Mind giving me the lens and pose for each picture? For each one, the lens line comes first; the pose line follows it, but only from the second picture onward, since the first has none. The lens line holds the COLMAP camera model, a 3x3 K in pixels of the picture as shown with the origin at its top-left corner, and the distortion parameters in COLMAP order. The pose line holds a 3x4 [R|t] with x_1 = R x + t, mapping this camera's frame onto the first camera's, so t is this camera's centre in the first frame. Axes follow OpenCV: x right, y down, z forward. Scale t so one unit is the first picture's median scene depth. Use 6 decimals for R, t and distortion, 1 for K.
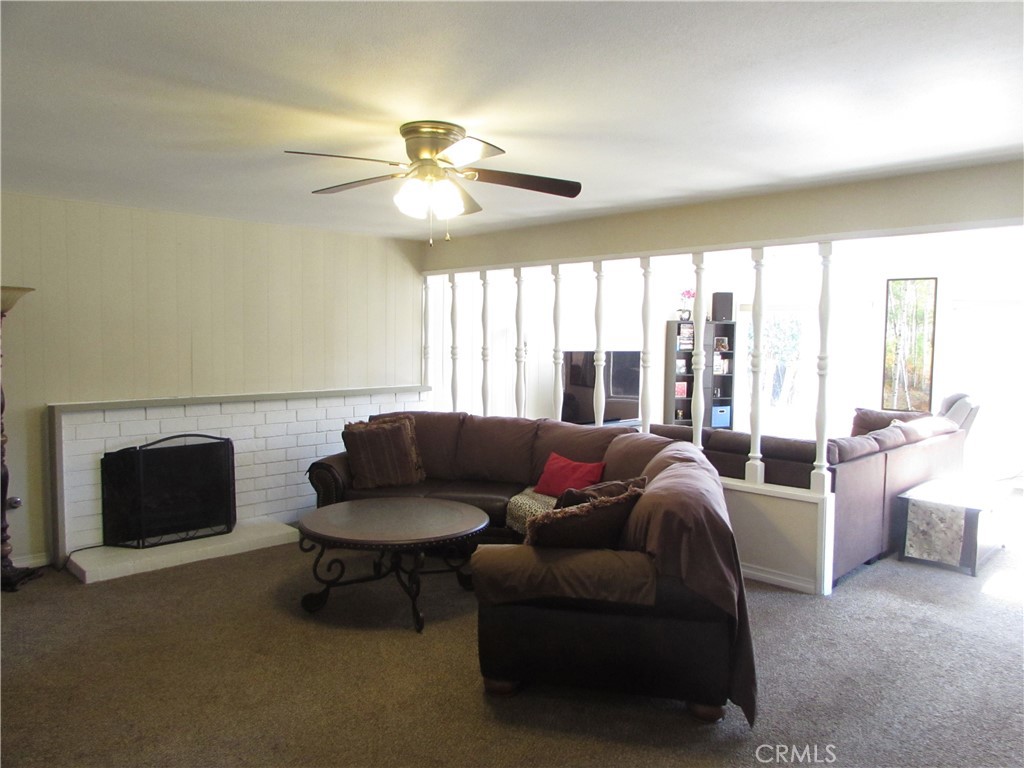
lens RADIAL K [[724.1, 0, 507.1], [0, 724.1, 379.5], [0, 0, 1]] dist [-0.038881, 0.021125]
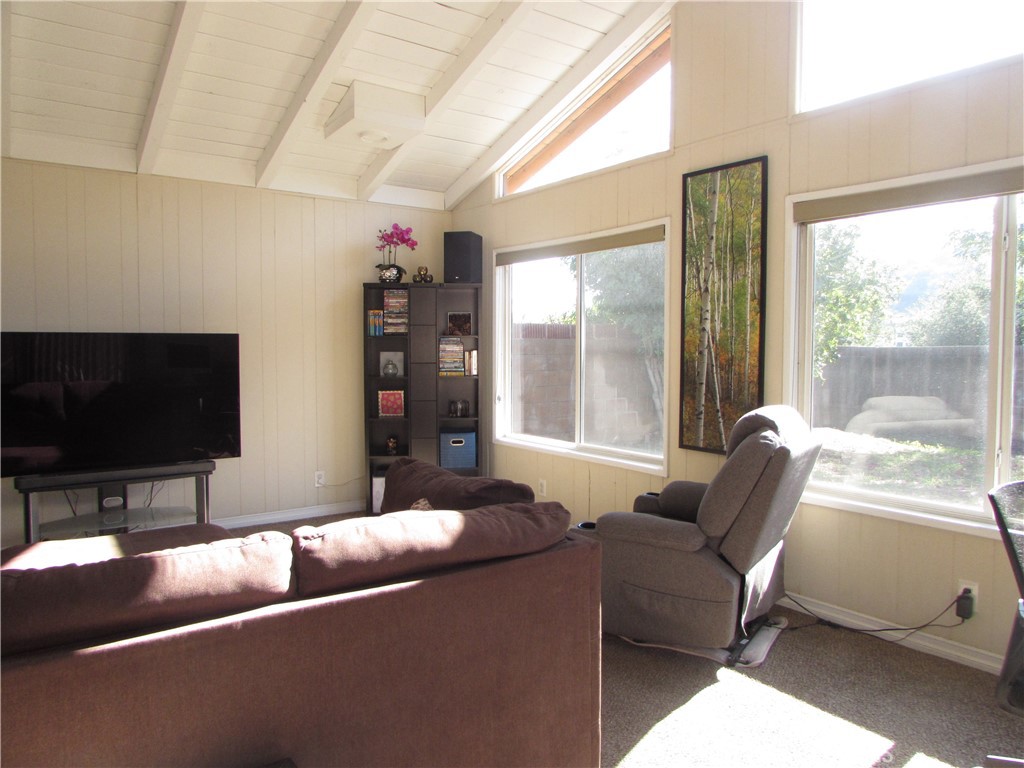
lens RADIAL K [[724.1, 0, 513.1], [0, 724.1, 379.7], [0, 0, 1]] dist [-0.038881, 0.021125]
pose [[0.991541, -0.001466, -0.129788, 0.480921], [-0.000326, 0.999905, -0.013783, 0.003601], [0.129796, 0.013708, 0.991446, 0.511501]]
